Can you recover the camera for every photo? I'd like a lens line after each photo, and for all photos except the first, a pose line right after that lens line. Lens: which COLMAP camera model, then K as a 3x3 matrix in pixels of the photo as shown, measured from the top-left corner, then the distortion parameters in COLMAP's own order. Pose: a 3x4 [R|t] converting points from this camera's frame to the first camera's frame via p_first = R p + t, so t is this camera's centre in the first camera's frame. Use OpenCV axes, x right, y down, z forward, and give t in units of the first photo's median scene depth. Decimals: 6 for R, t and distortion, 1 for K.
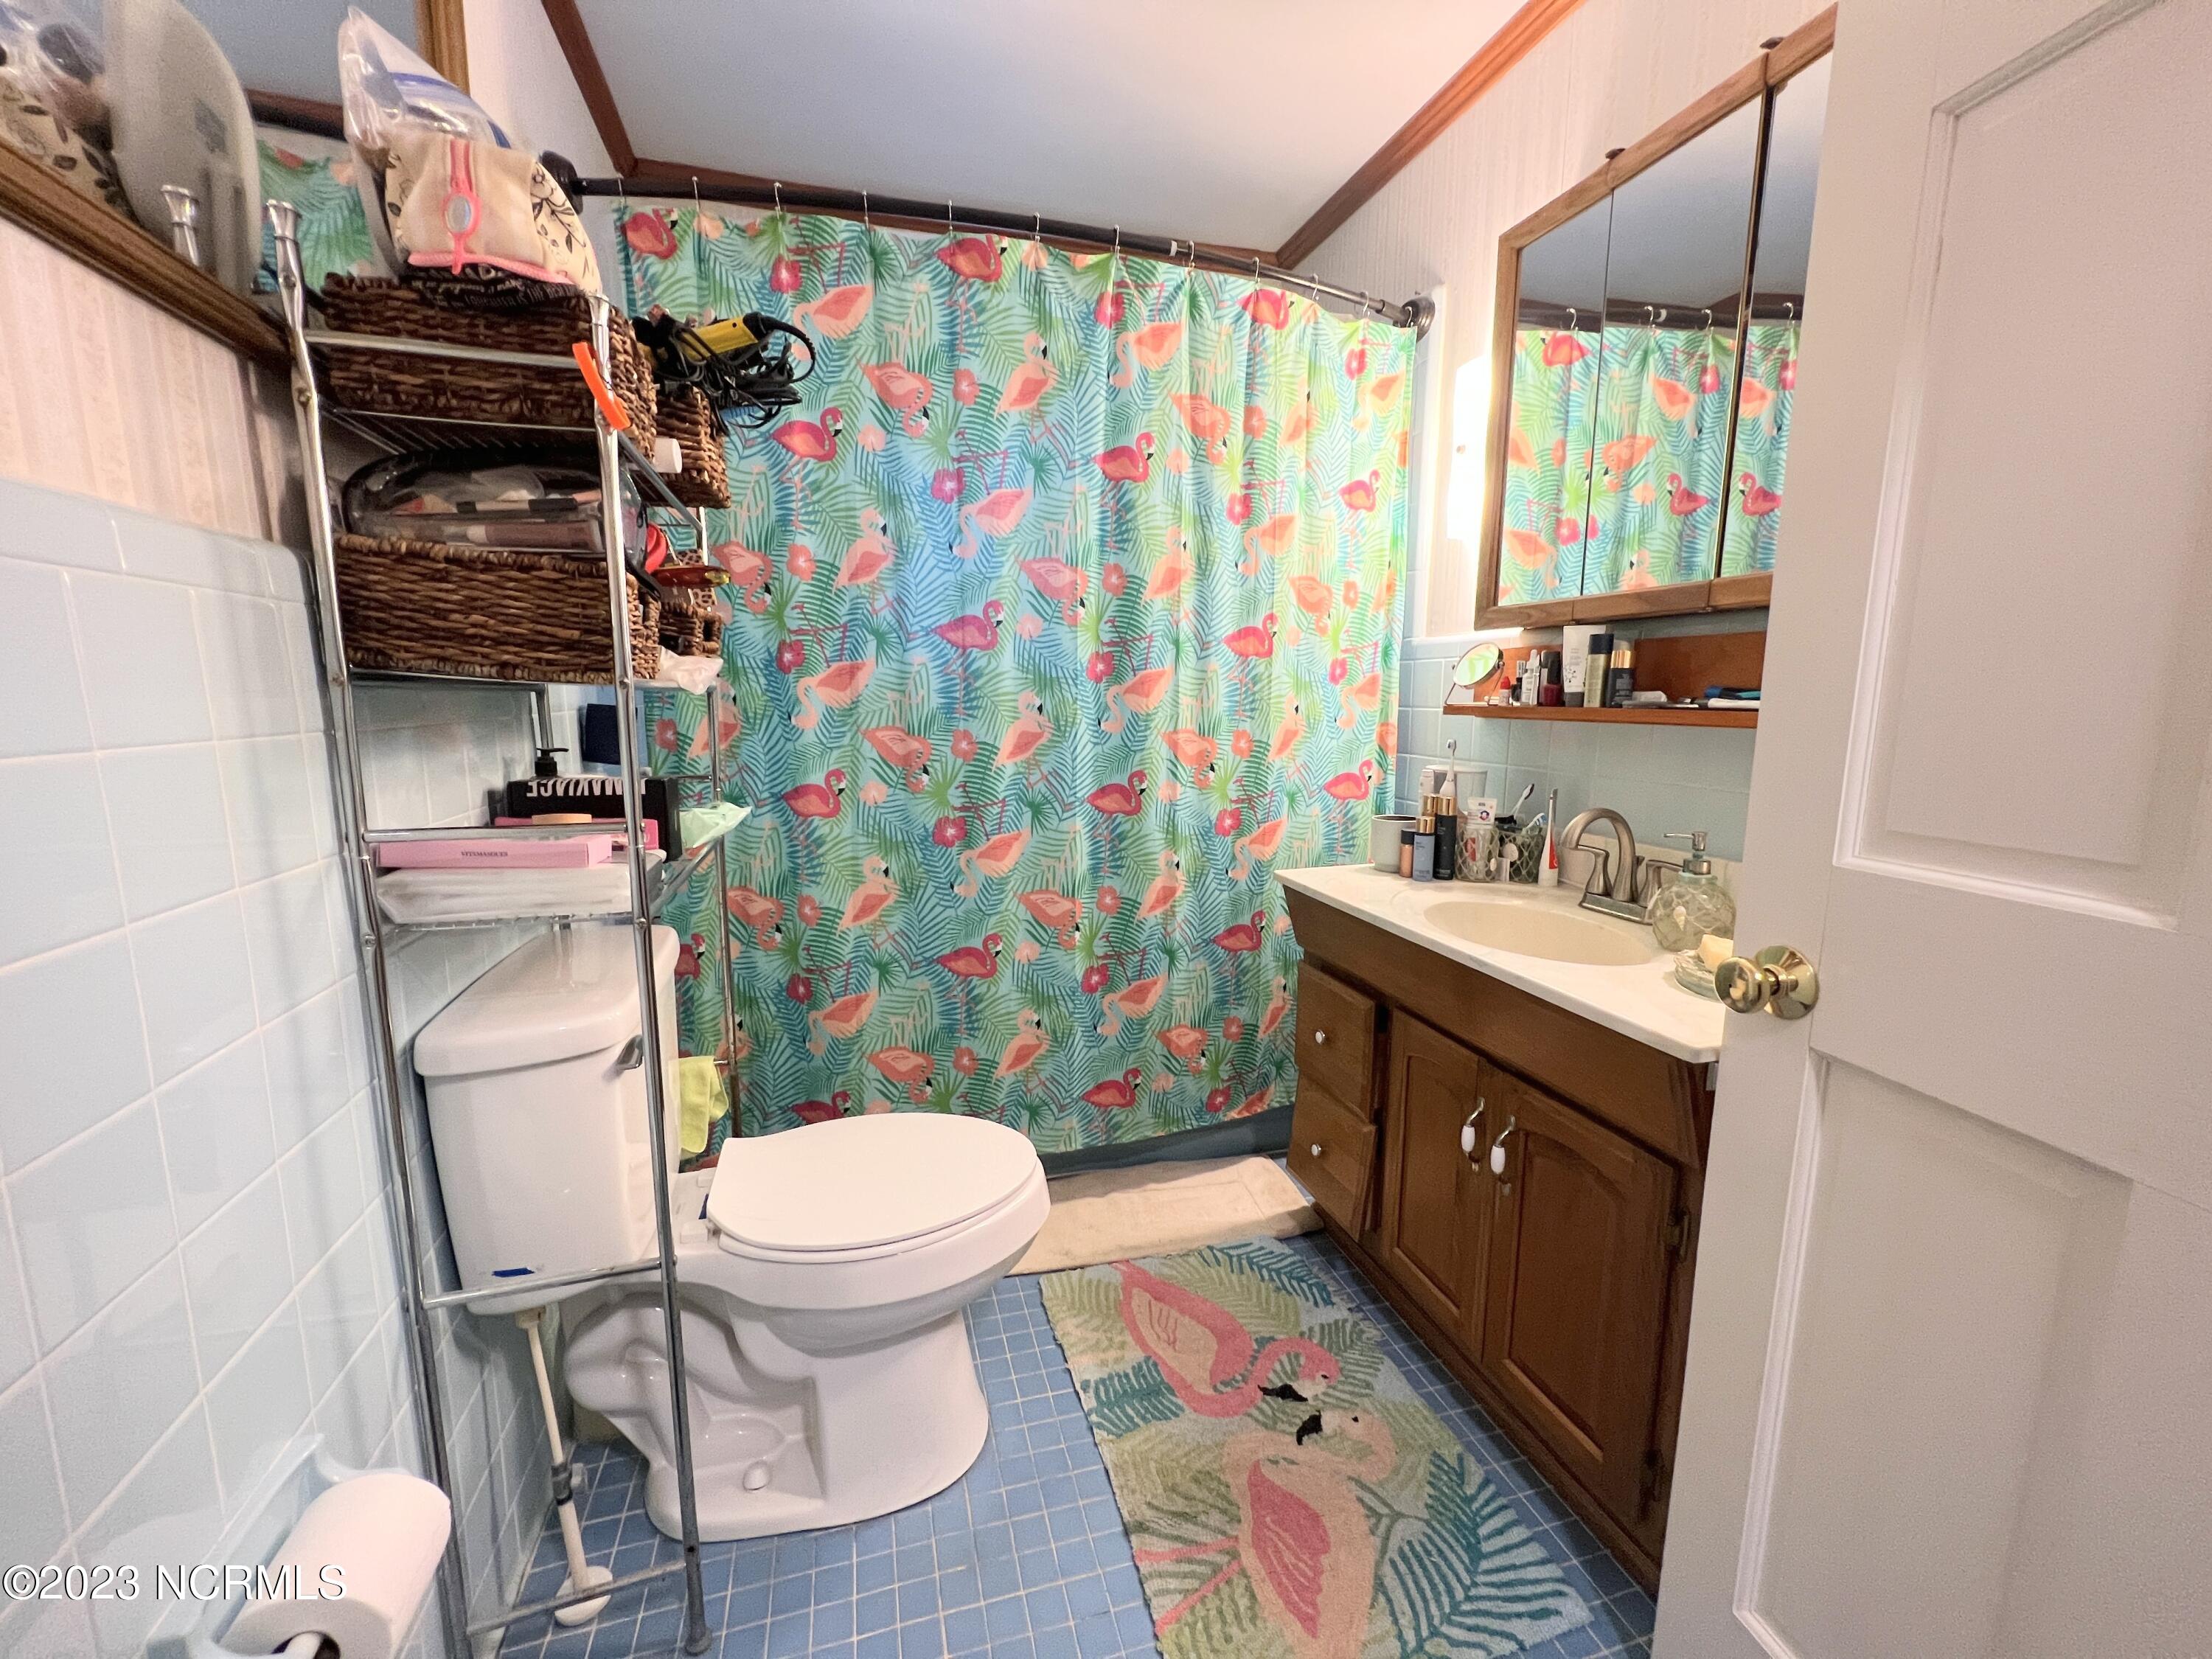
lens RADIAL K [[886.7, 0, 1106.0], [0, 886.7, 829.5], [0, 0, 1]] dist [-0.000568, 0.000054]
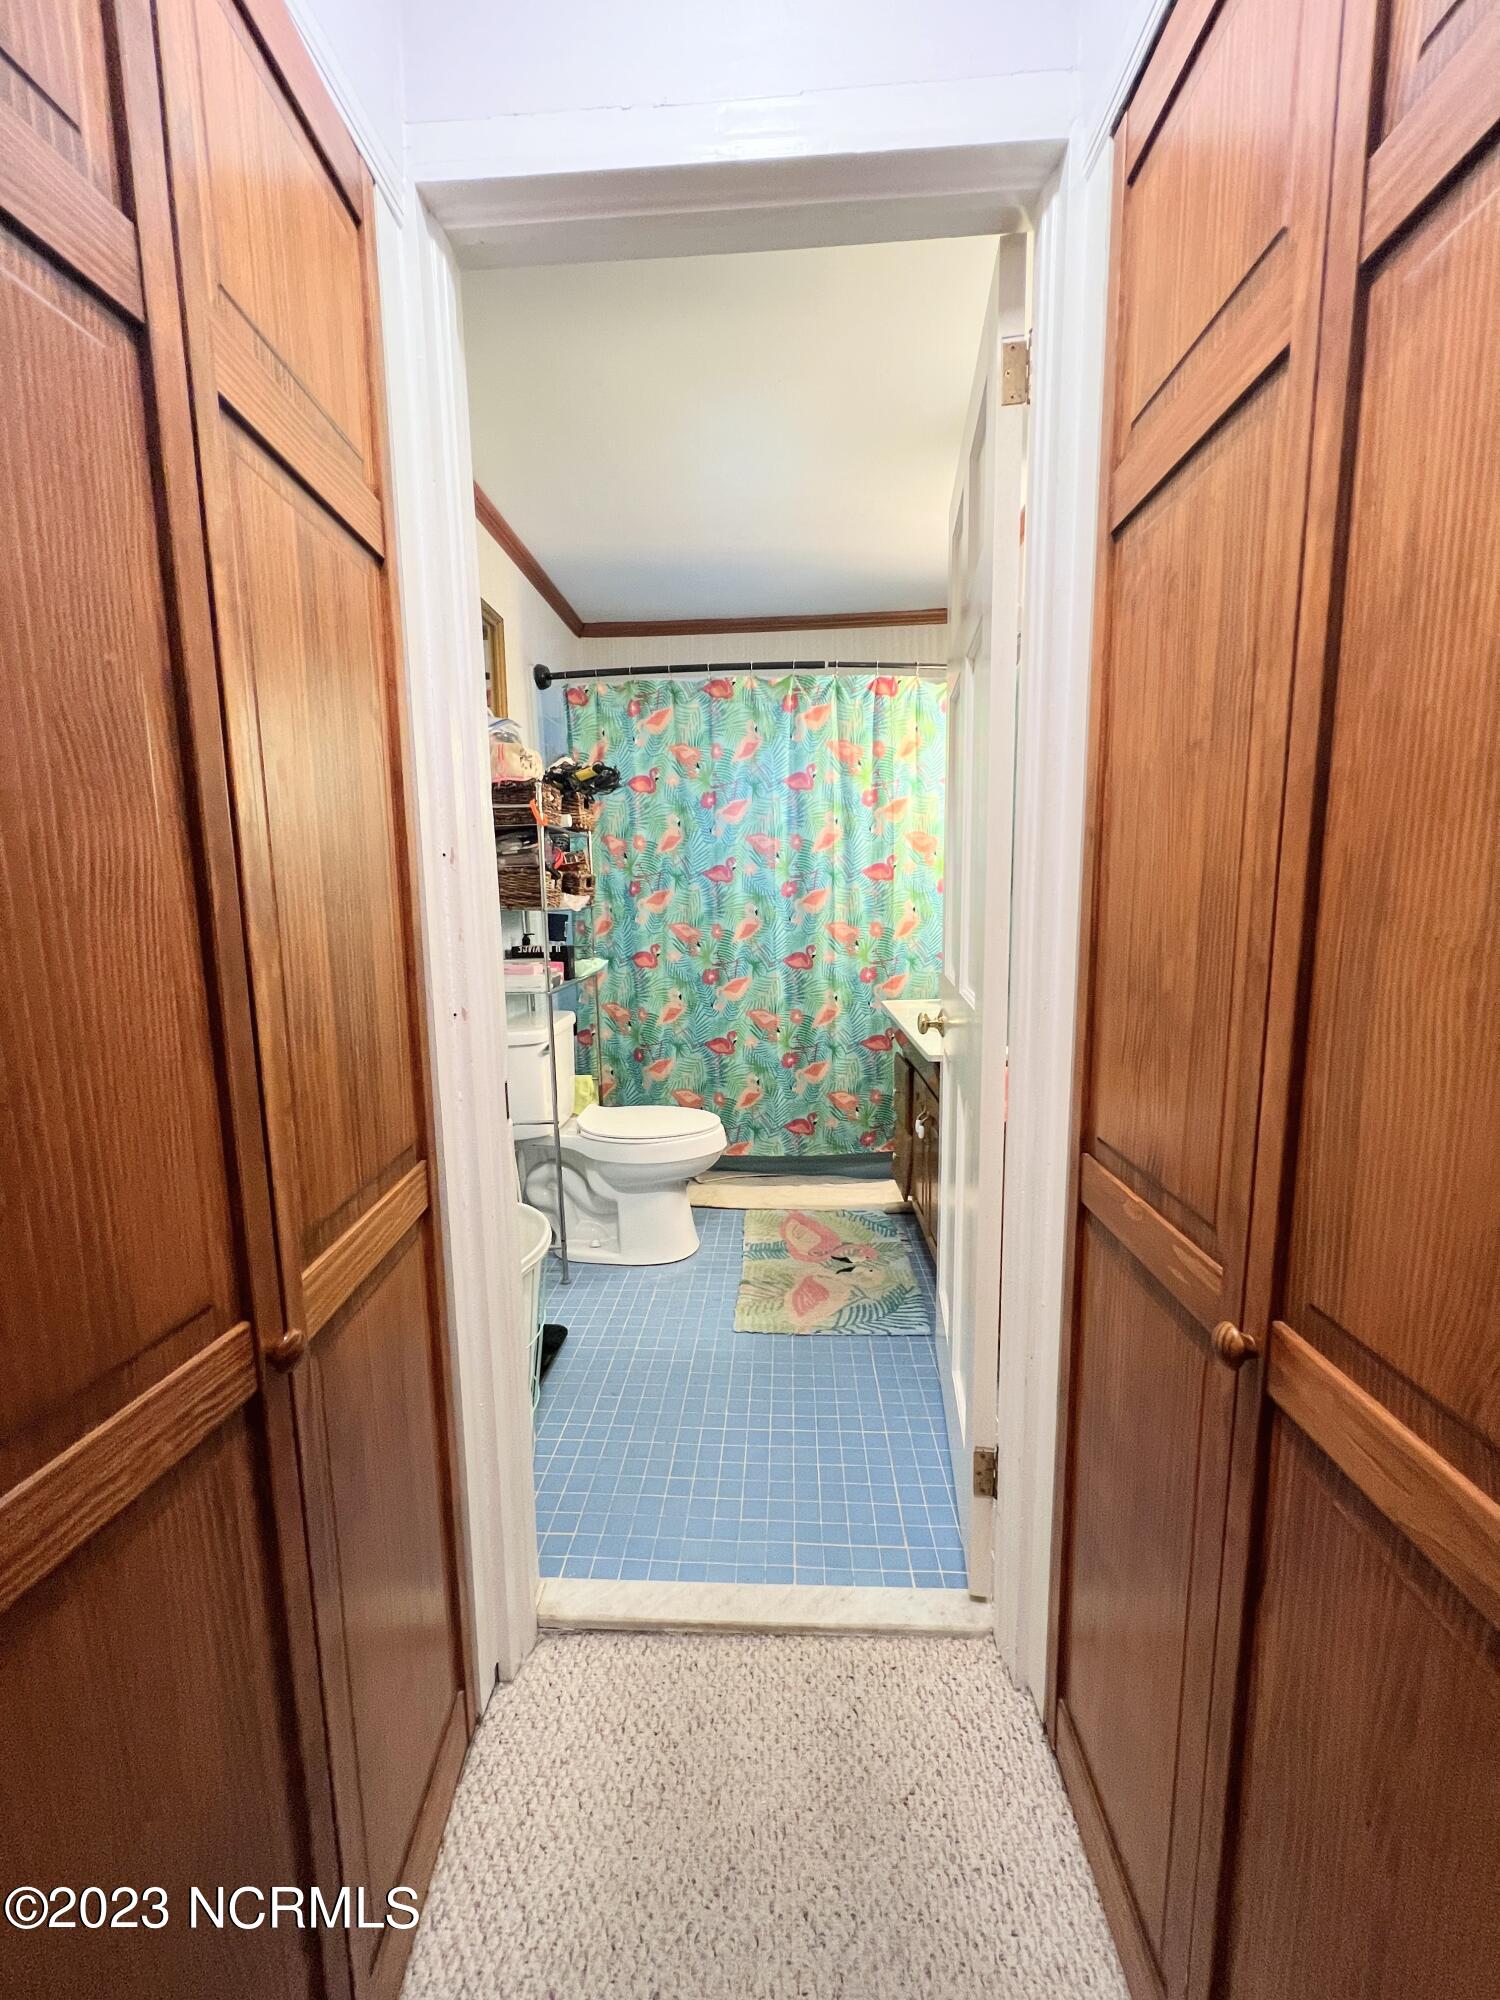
lens RADIAL K [[801.7, 0, 748.1], [0, 801.7, 1005.8], [0, 0, 1]] dist [-0.000568, 0.000054]
pose [[0.946764, 0.022897, -0.321113, 0.465645], [-0.024848, 0.999689, -0.001980, 0.068233], [0.320968, 0.009854, 0.947039, -0.628811]]
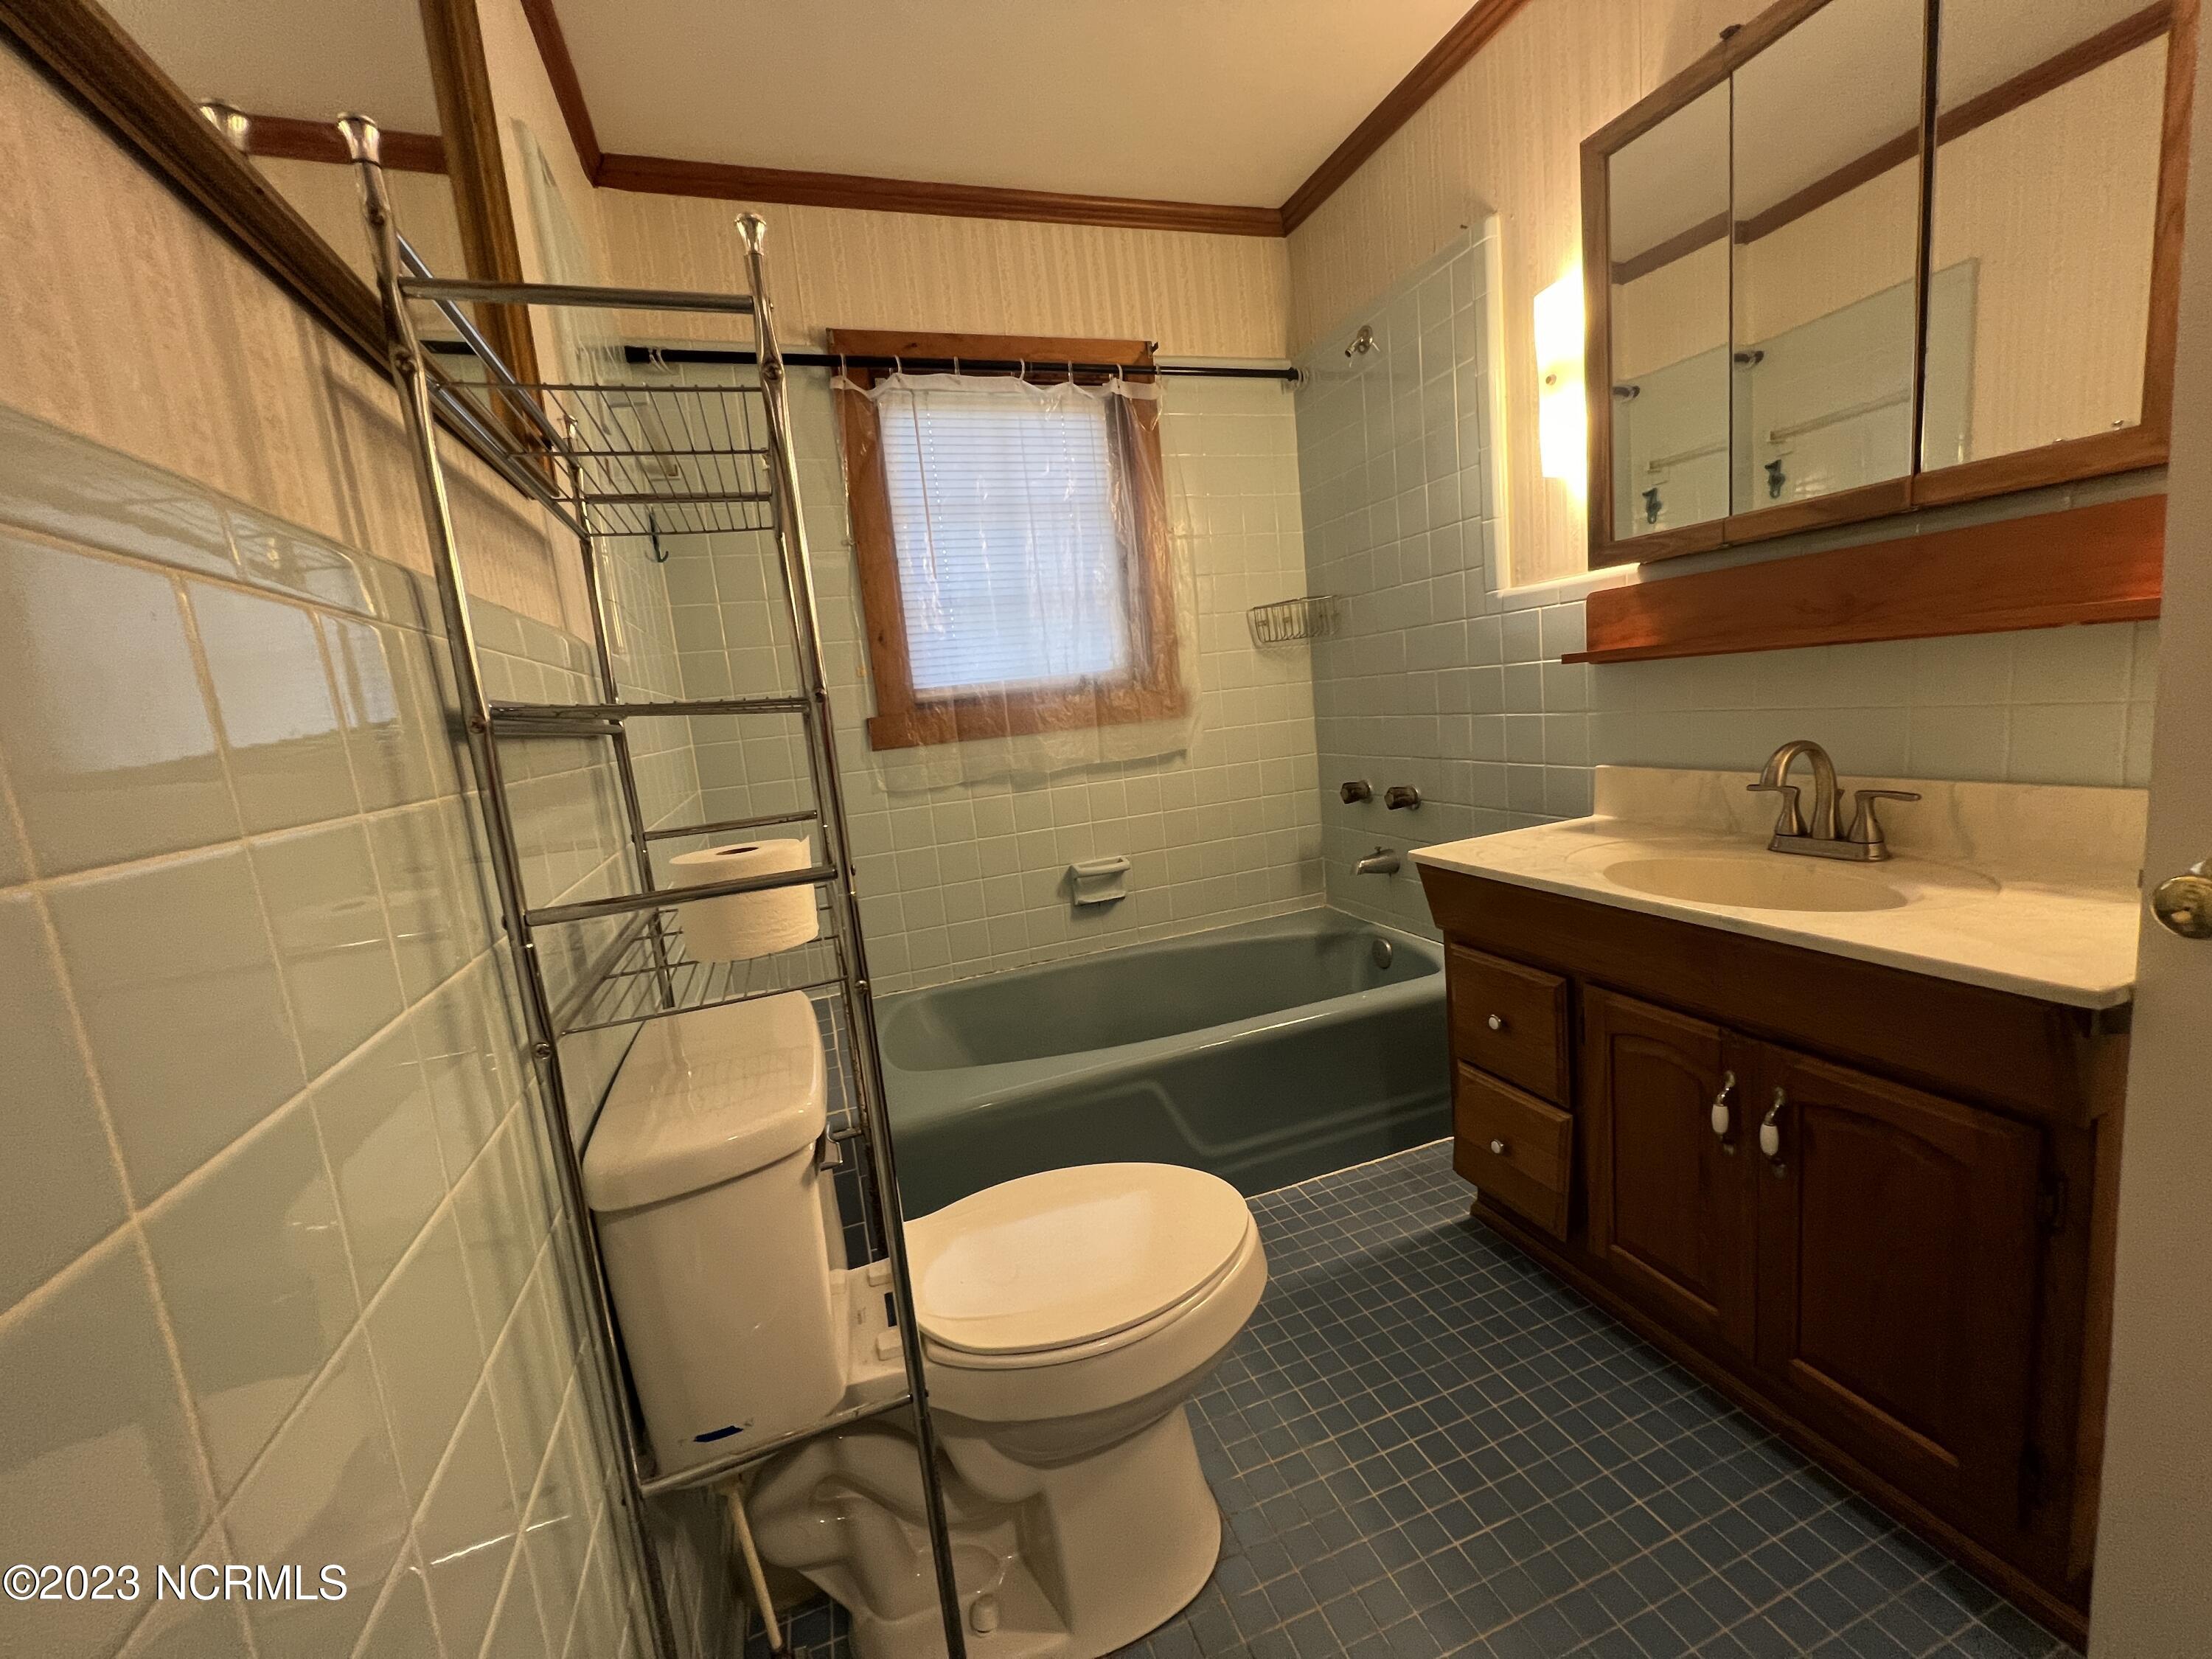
lens RADIAL K [[888.6, 0, 1105.4], [0, 888.6, 828.0], [0, 0, 1]] dist [-0.000131, -0.000546]
pose [[0.993129, -0.109907, 0.040201, -0.163914], [0.110294, 0.993870, -0.007543, -0.004399], [-0.039125, 0.011925, 0.999163, 0.093476]]
